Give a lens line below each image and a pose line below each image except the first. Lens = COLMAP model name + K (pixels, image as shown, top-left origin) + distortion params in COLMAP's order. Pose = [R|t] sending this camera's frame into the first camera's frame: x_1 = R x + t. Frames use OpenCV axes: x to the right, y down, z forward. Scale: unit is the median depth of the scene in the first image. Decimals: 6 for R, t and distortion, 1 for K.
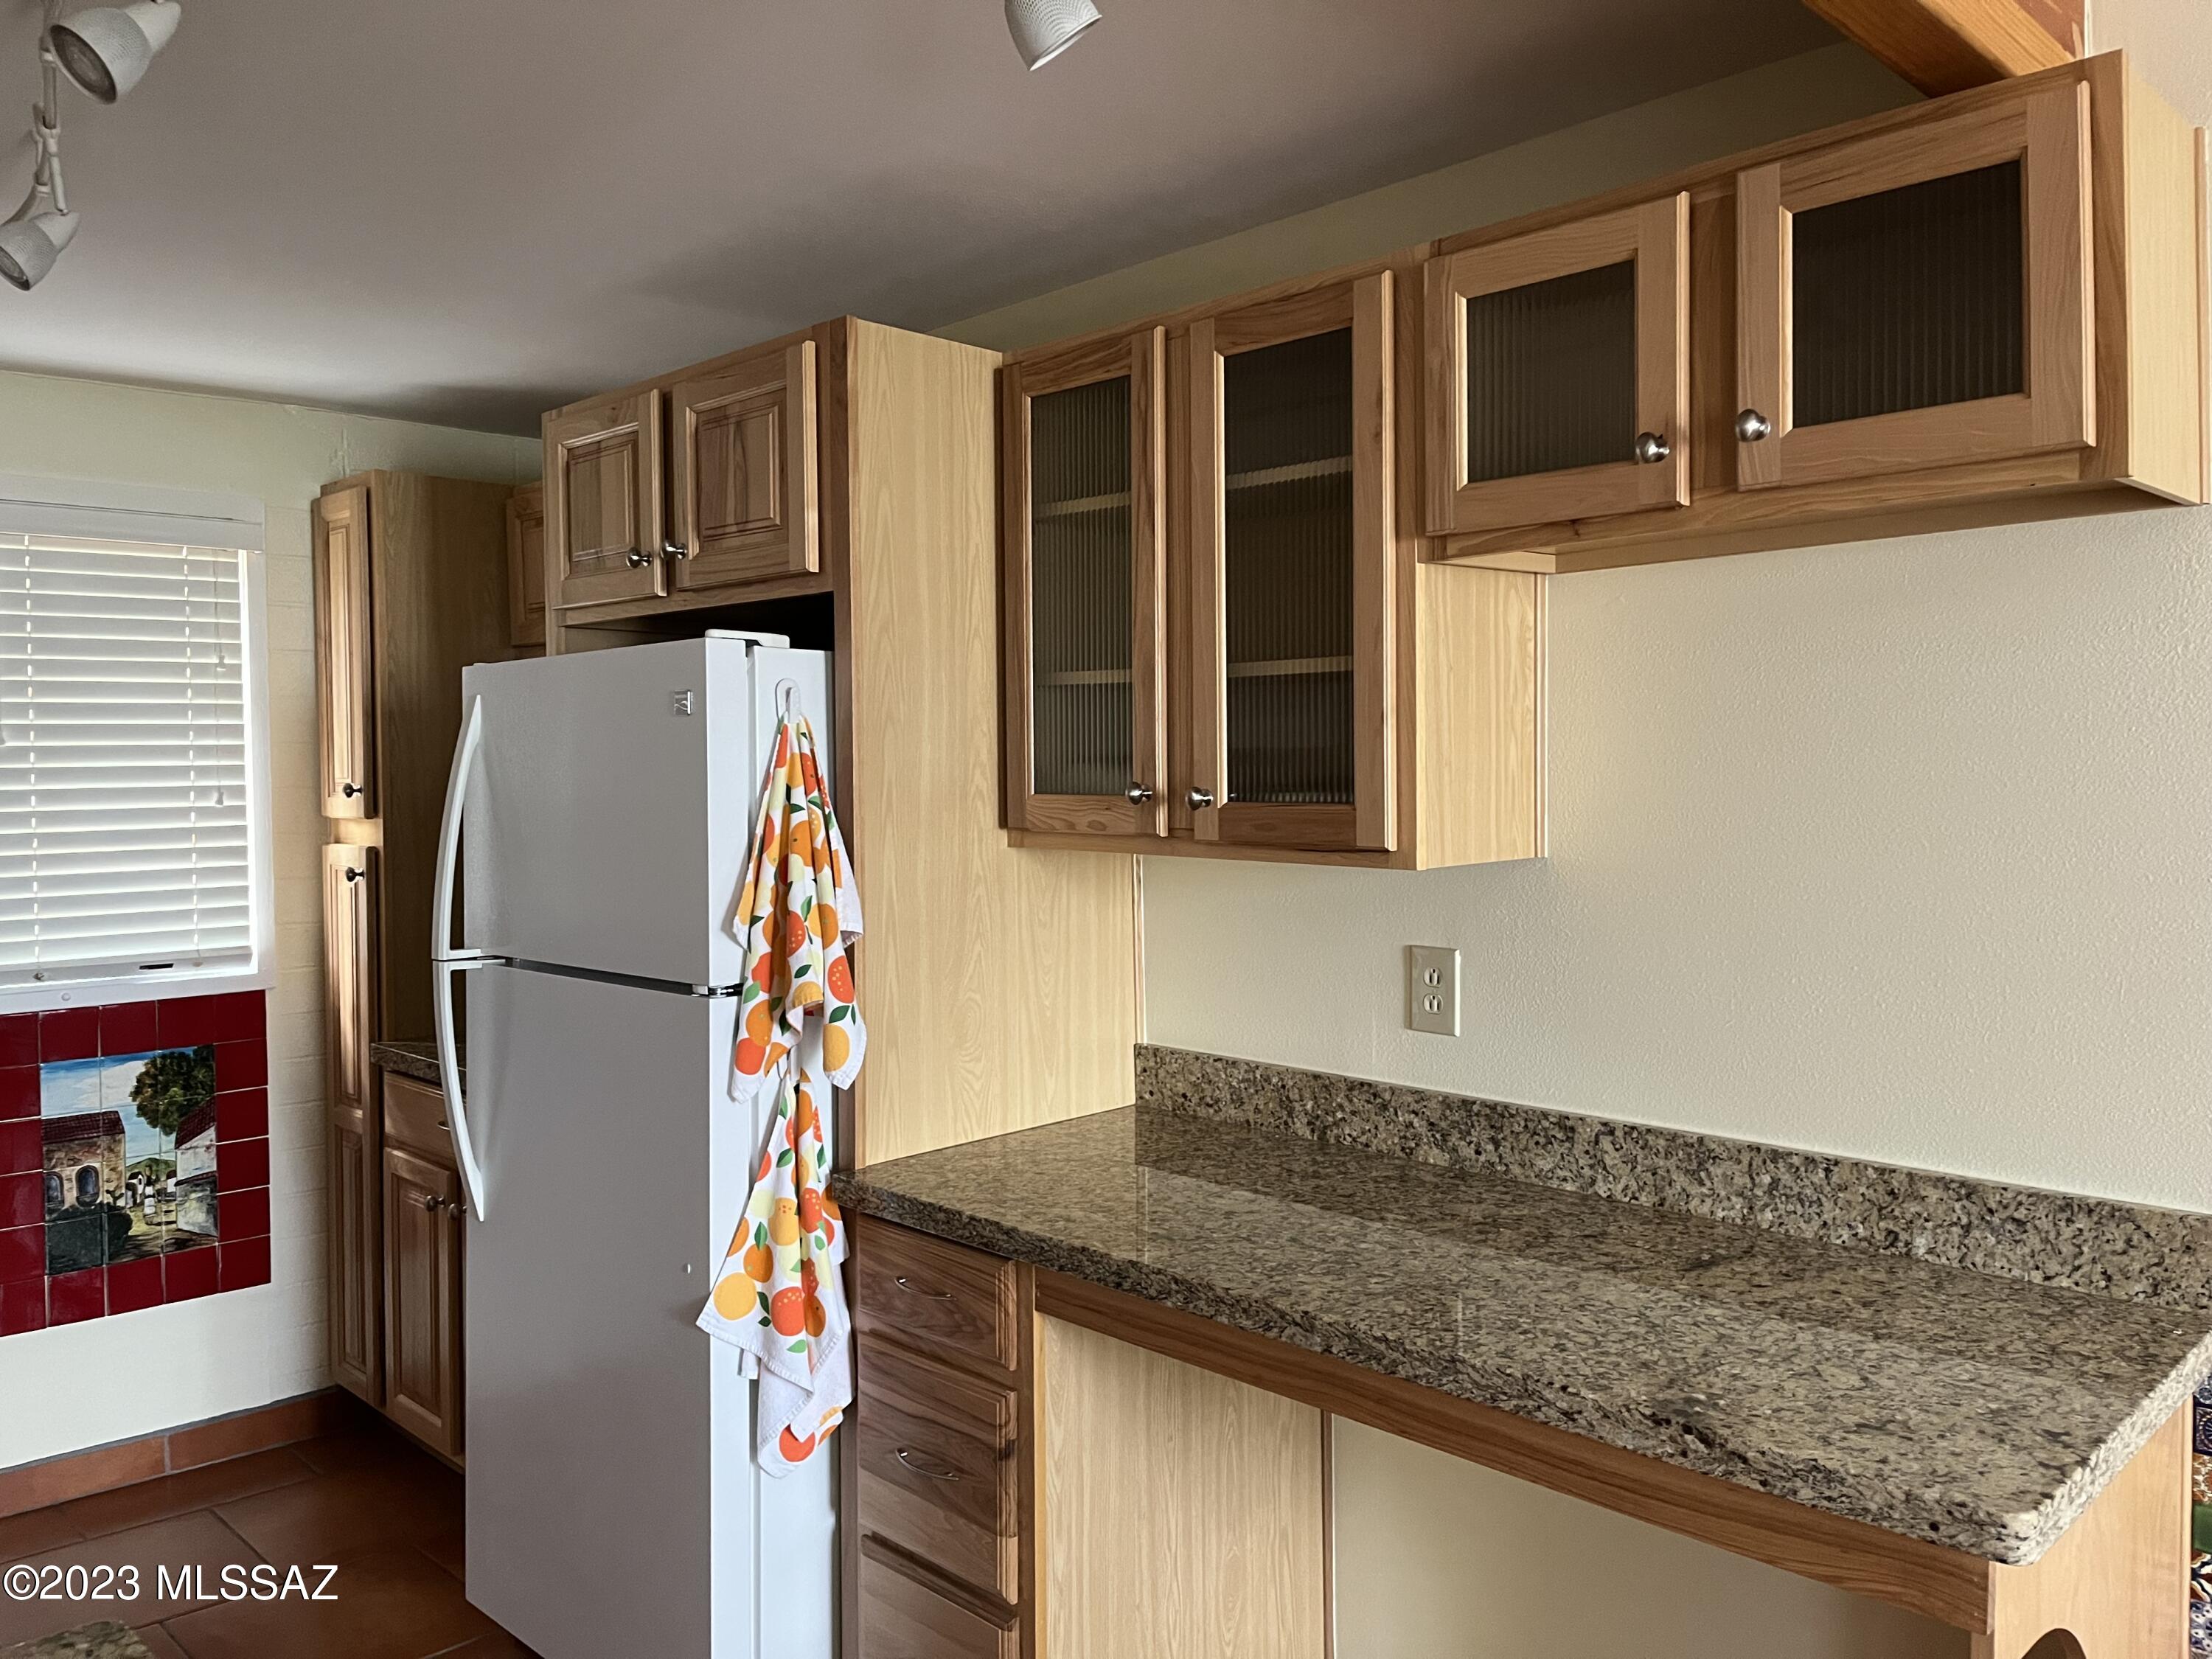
lens RADIAL K [[1676.3, 0, 1117.8], [0, 1676.3, 814.2], [0, 0, 1]] dist [0.070238, -0.104040]
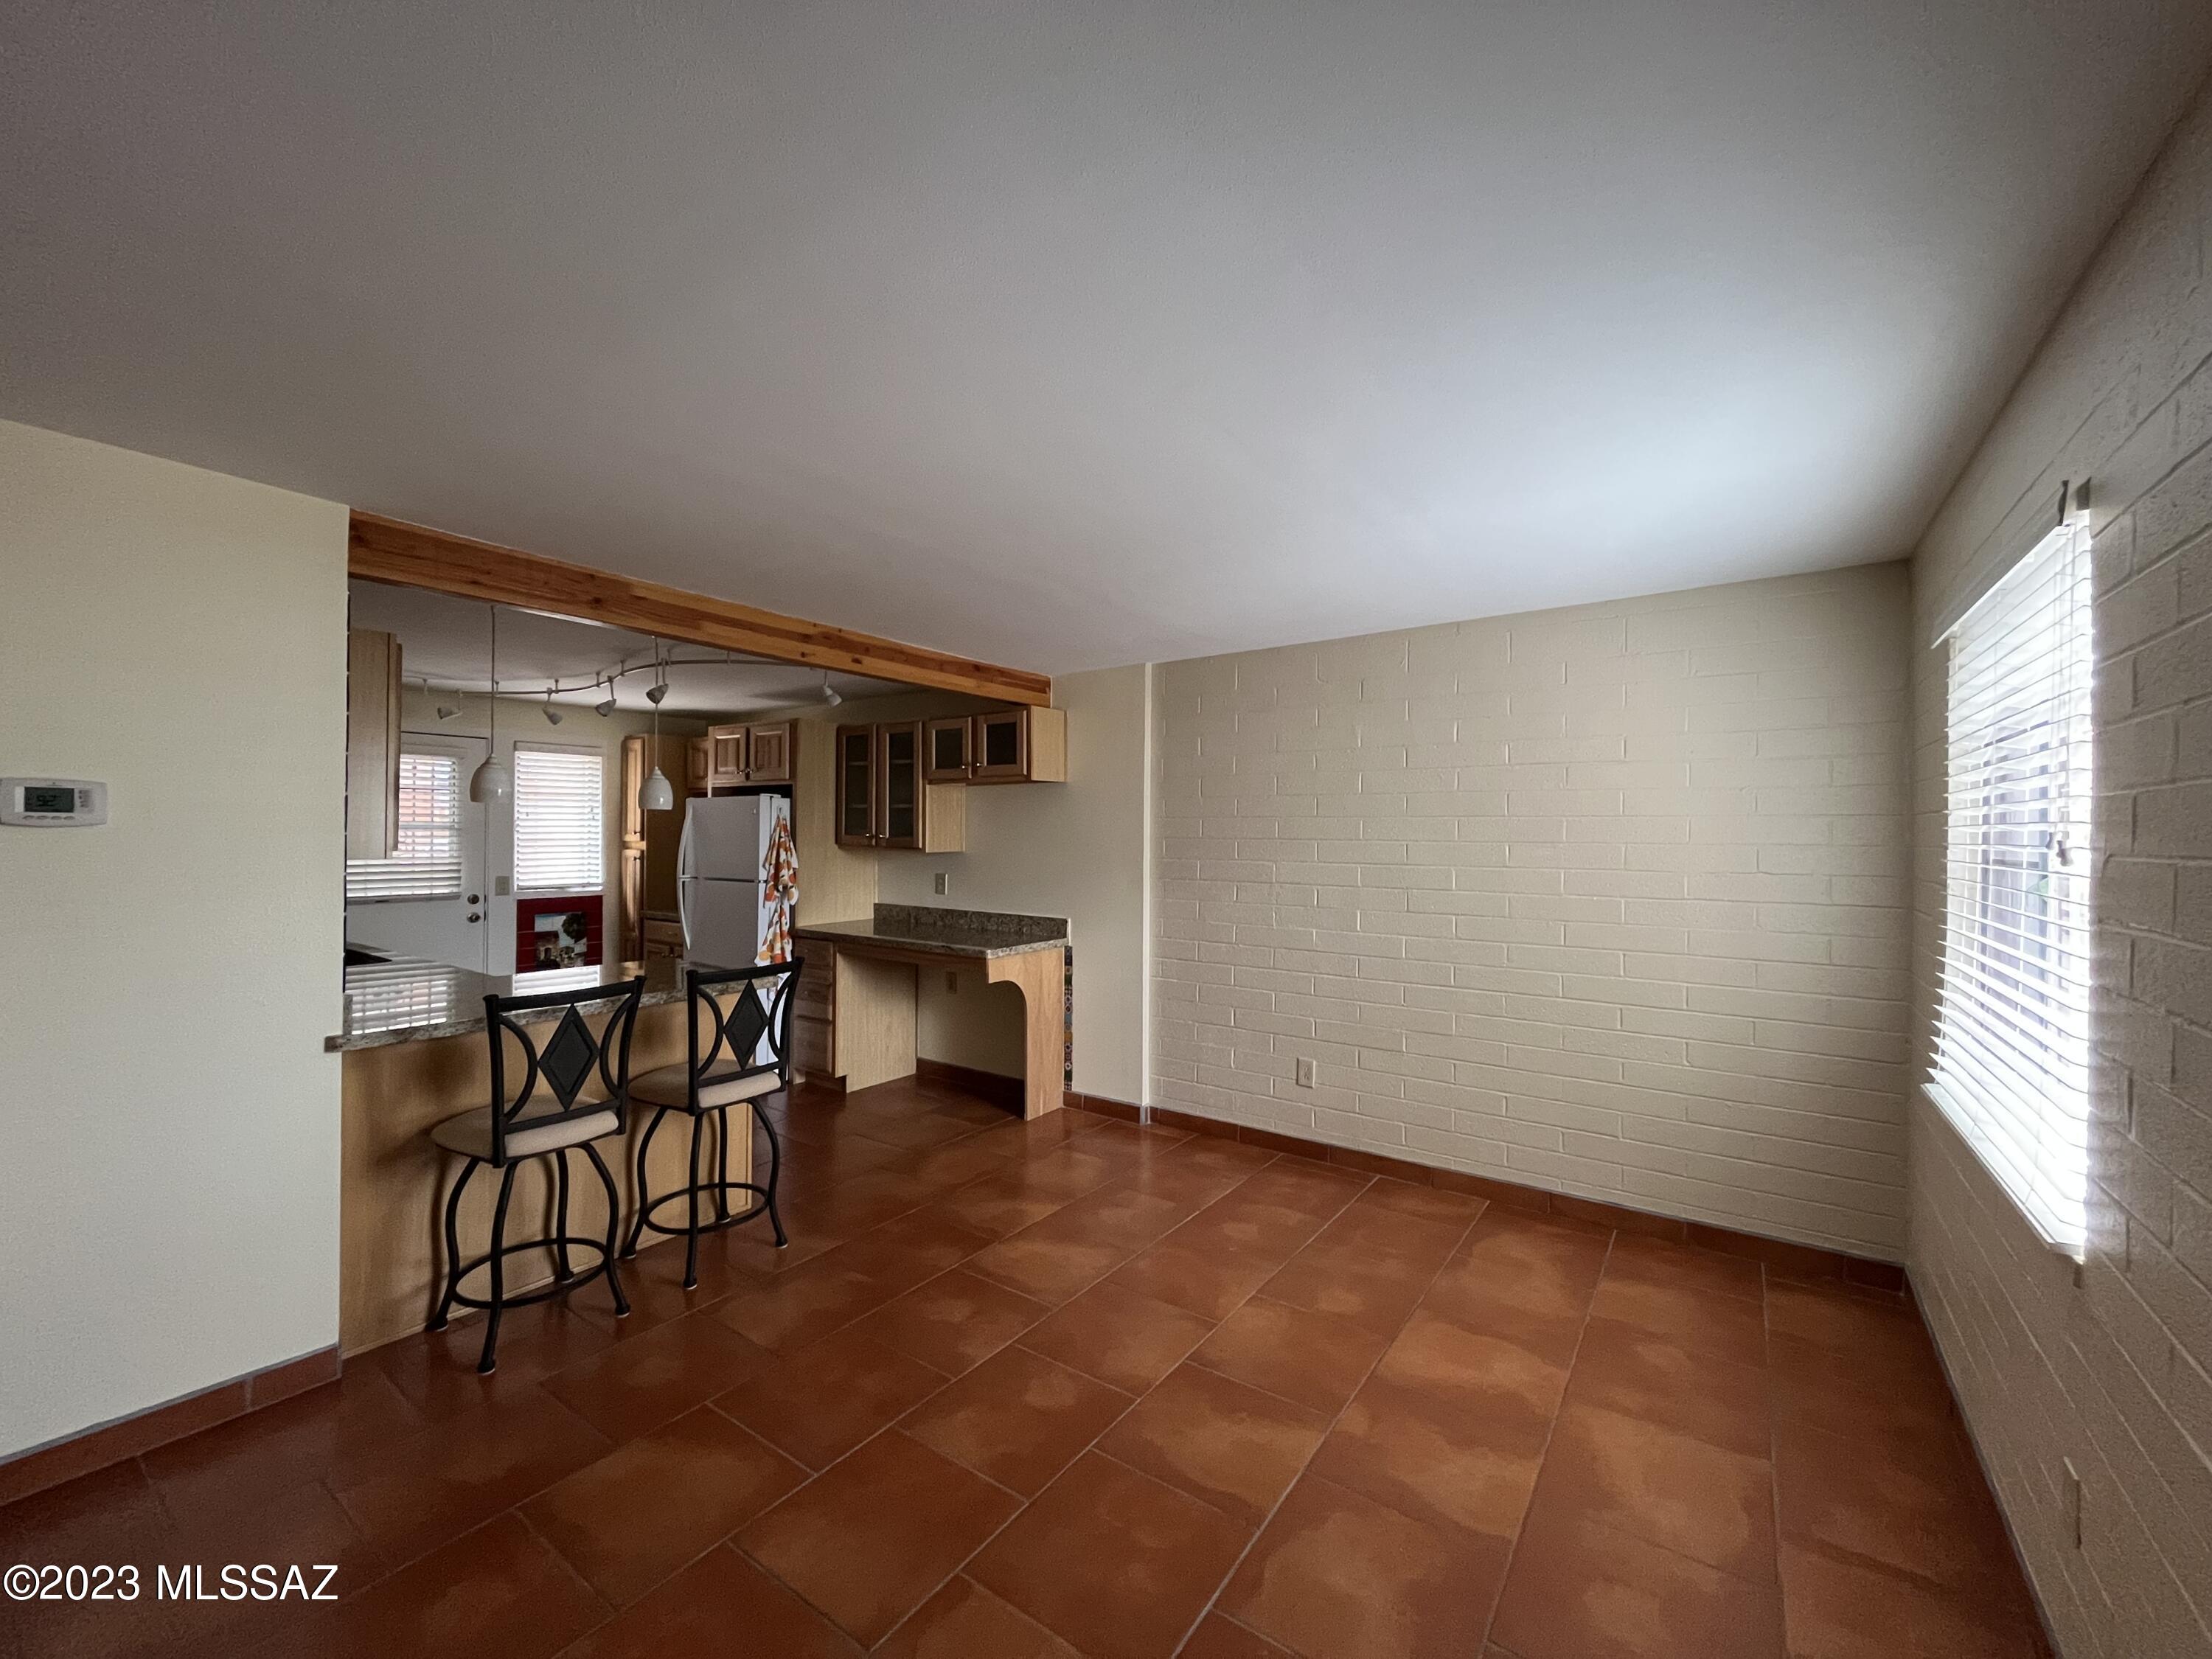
lens RADIAL K [[898.5, 0, 1106.0], [0, 898.5, 829.5], [0, 0, 1]] dist [-0.011692, 0.000014]
pose [[0.984655, 0.016912, 0.173689, 0.206606], [-0.011456, 0.999411, -0.032363, 0.038835], [-0.174134, 0.029877, 0.984269, -1.290265]]
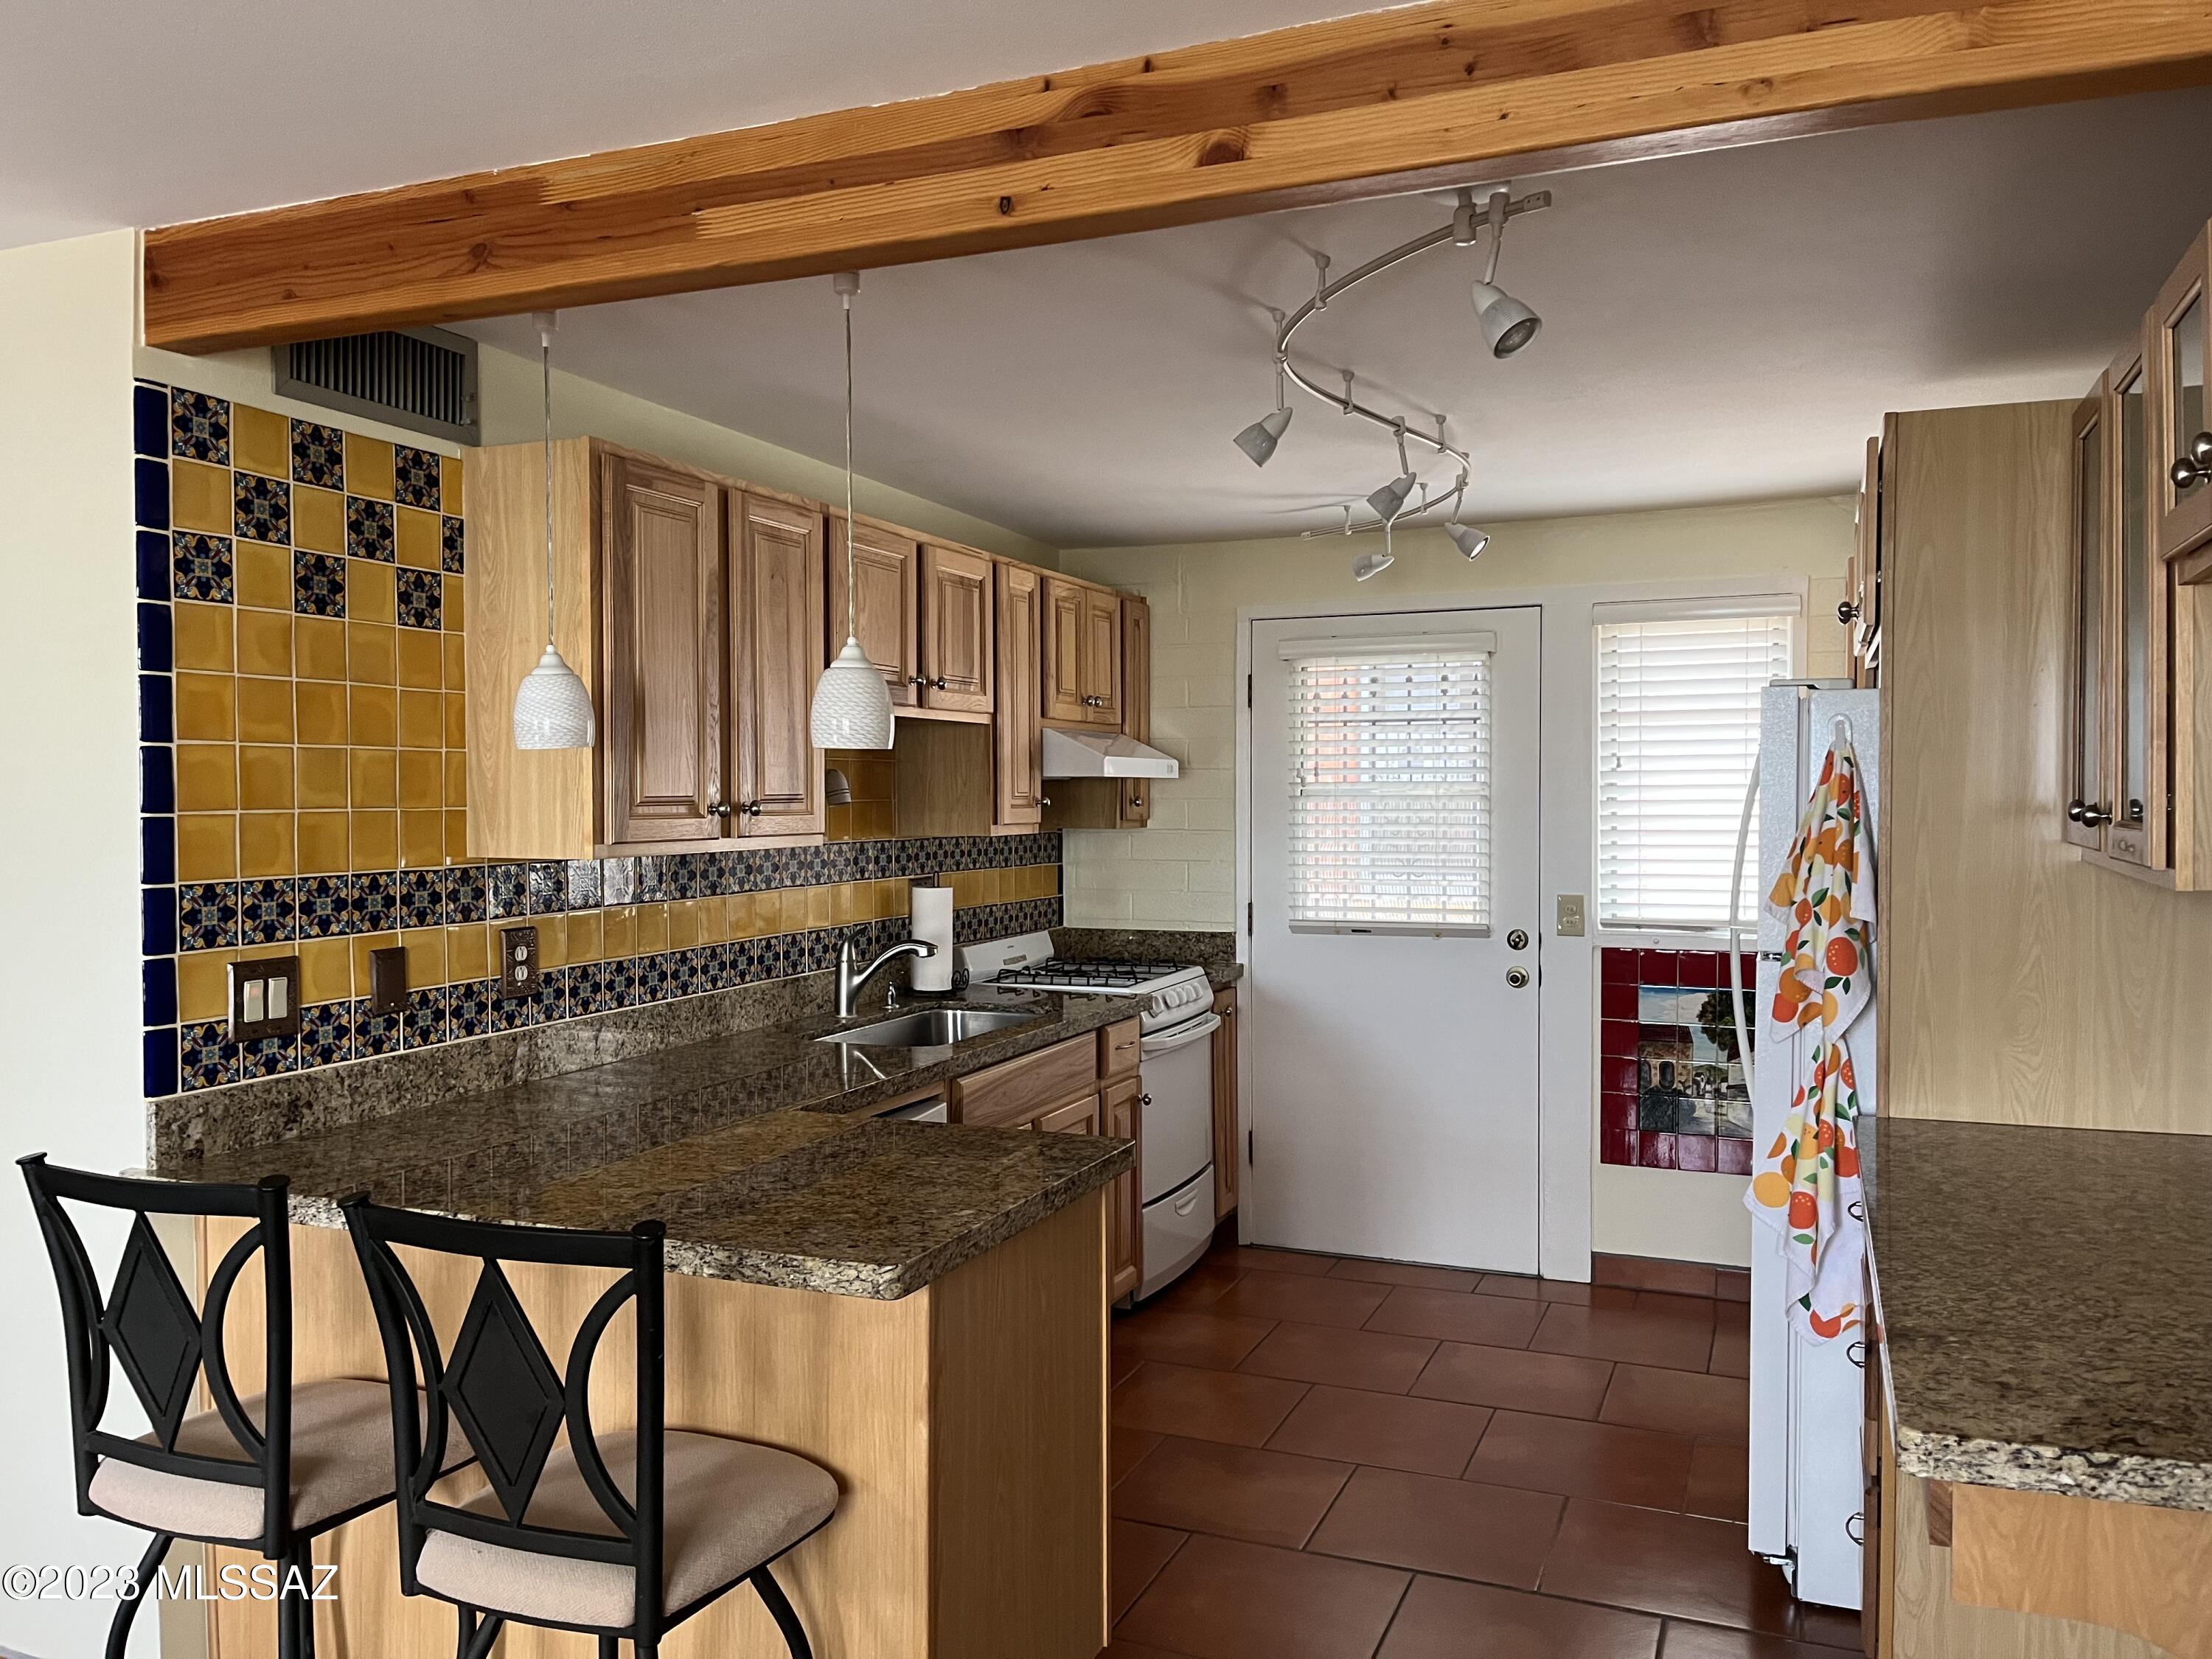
lens RADIAL K [[1664.9, 0, 1096.6], [0, 1664.9, 832.8], [0, 0, 1]] dist [0.073572, -0.100256]
pose [[0.381903, 0.029532, -0.923730, 0.761470], [-0.024170, 0.999467, 0.021961, -0.006793], [0.923886, 0.013940, 0.382413, 0.013882]]
